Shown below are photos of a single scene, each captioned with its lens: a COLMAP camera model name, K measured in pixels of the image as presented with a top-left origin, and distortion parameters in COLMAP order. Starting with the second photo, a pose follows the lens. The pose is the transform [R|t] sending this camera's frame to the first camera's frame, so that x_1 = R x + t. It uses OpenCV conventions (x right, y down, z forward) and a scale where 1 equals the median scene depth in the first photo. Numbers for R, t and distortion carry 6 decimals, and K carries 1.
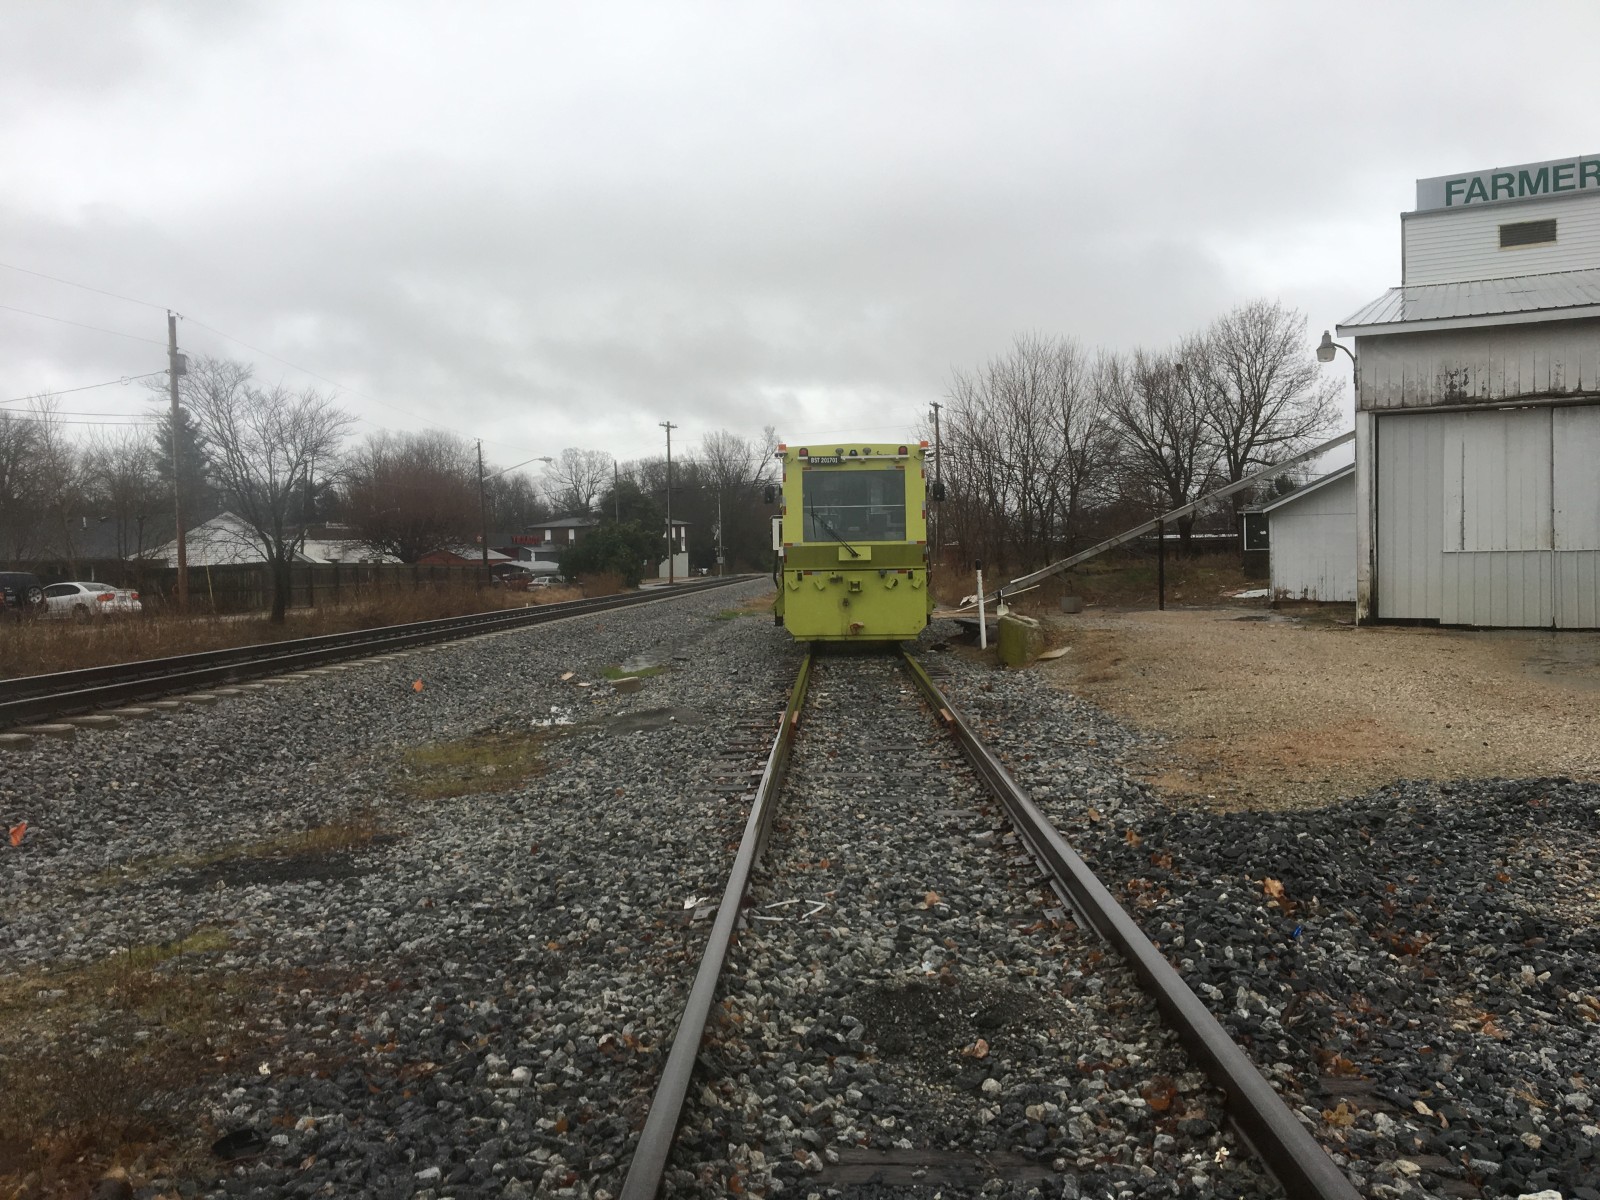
lens RADIAL K [[1370.2, 0, 775.5], [0, 1370.2, 591.9], [0, 0, 1]] dist [0.106657, -0.190593]
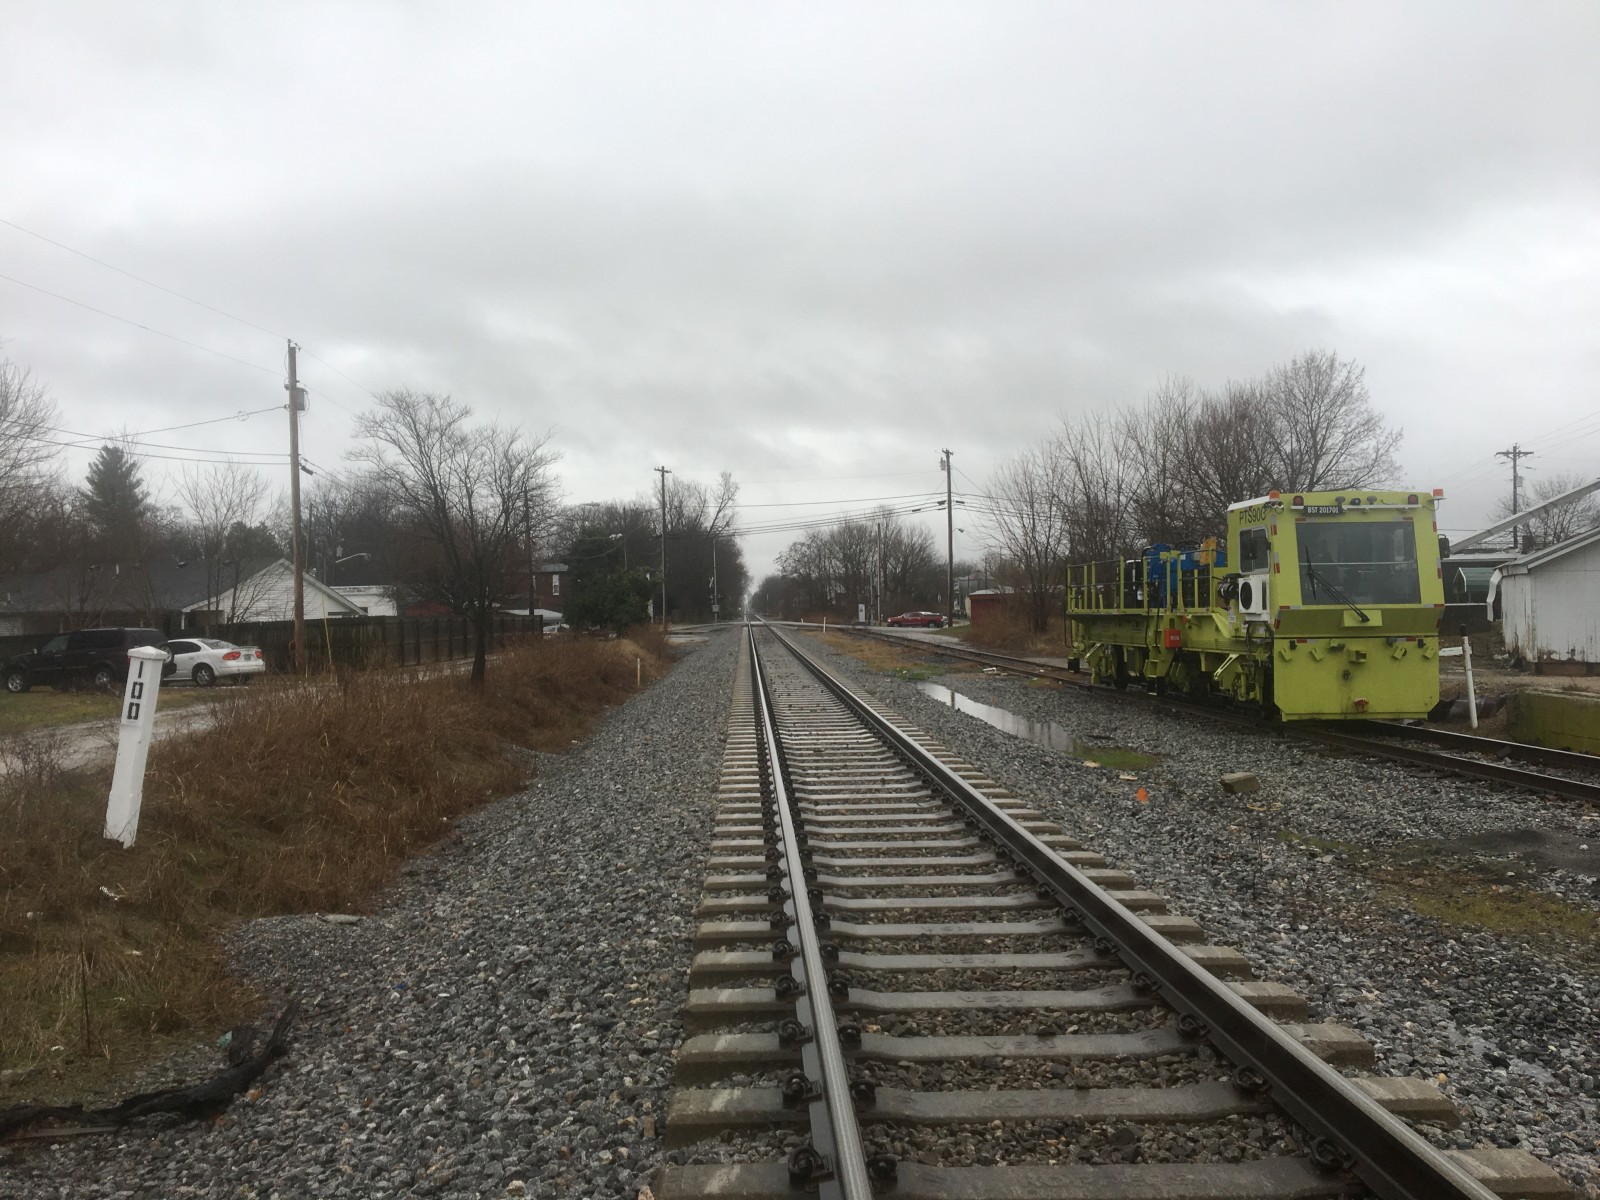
lens RADIAL K [[1370.2, 0, 775.5], [0, 1370.2, 591.9], [0, 0, 1]] dist [0.106657, -0.190593]
pose [[0.997544, 0.003419, 0.069954, -0.215797], [-0.001090, 0.999444, -0.033315, -0.008767], [-0.070029, 0.033157, 0.996994, 0.090712]]
